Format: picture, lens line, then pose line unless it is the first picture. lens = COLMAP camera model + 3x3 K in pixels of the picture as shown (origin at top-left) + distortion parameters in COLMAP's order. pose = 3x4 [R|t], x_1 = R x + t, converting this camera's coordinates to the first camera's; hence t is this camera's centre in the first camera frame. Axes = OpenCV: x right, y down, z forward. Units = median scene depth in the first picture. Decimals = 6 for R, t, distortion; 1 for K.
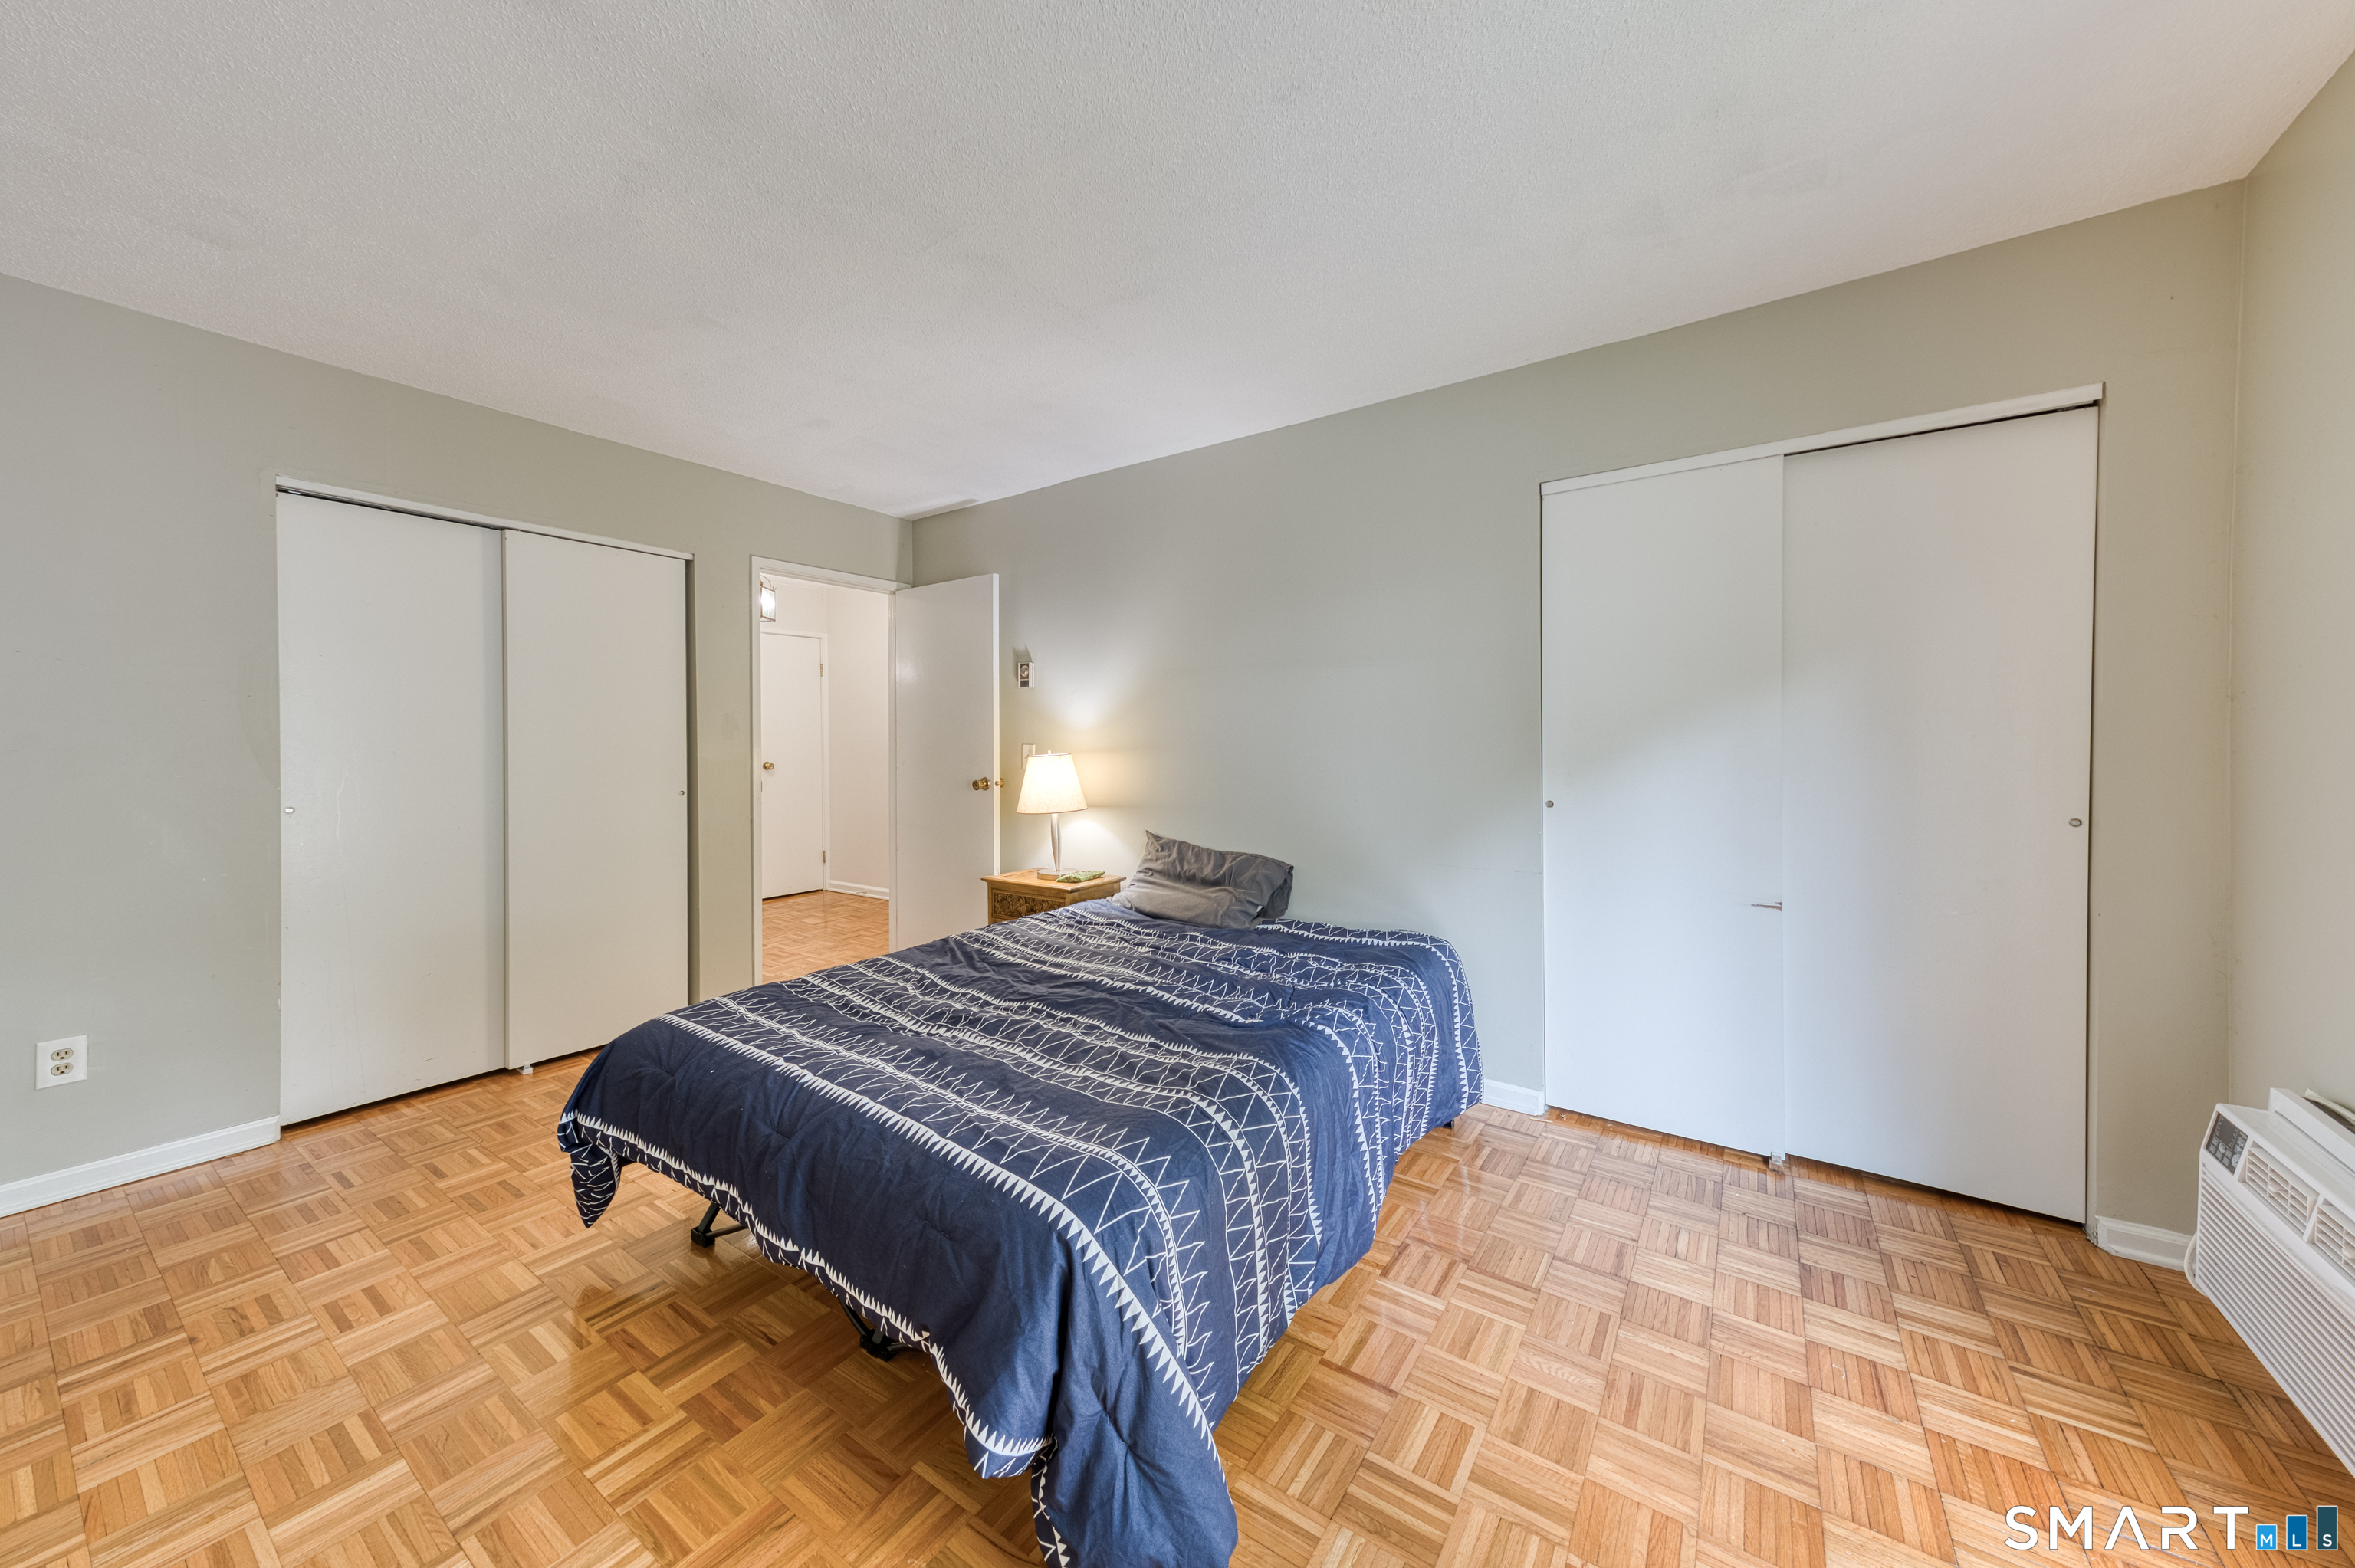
lens RADIAL K [[817.2, 0, 1176.2], [0, 817.2, 747.1], [0, 0, 1]] dist [0.000526, 0.000015]
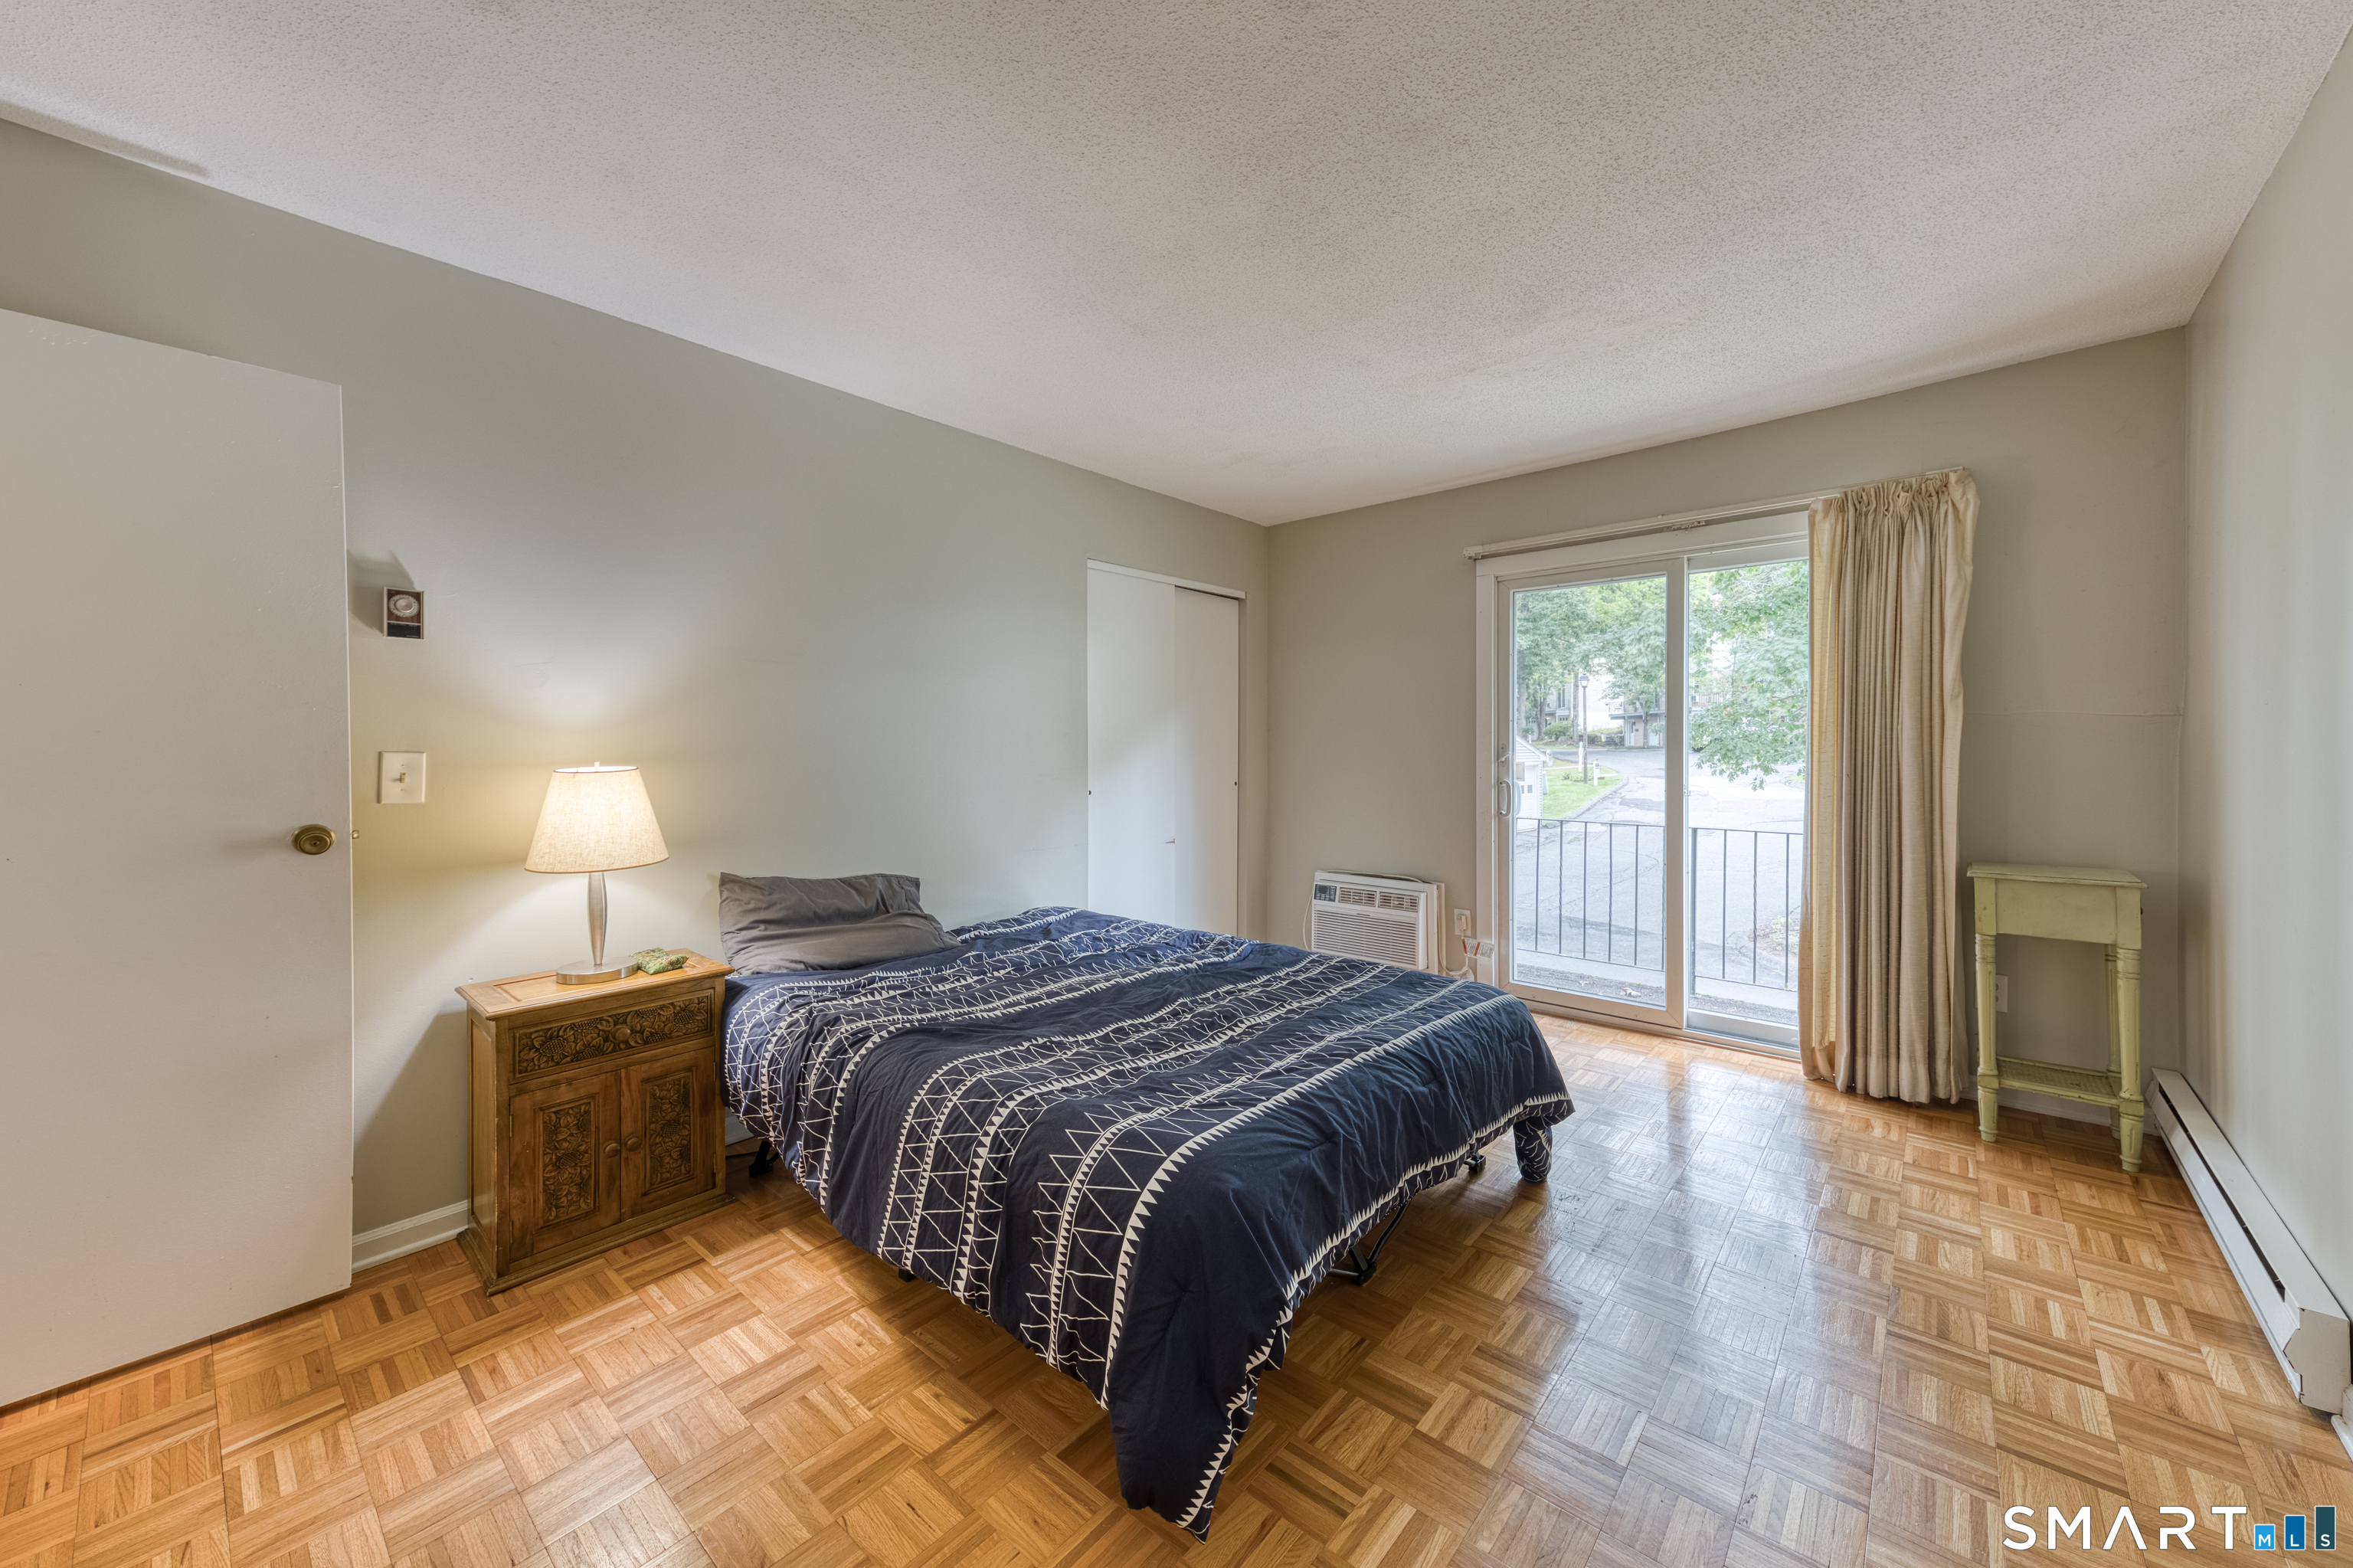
lens RADIAL K [[881.3, 0, 1175.1], [0, 881.3, 761.5], [0, 0, 1]] dist [0.001253, 0.000079]
pose [[0.103021, -0.008911, 0.994639, -0.919759], [0.010984, 0.999909, 0.007821, 0.005551], [-0.994619, 0.010119, 0.103109, 0.645265]]
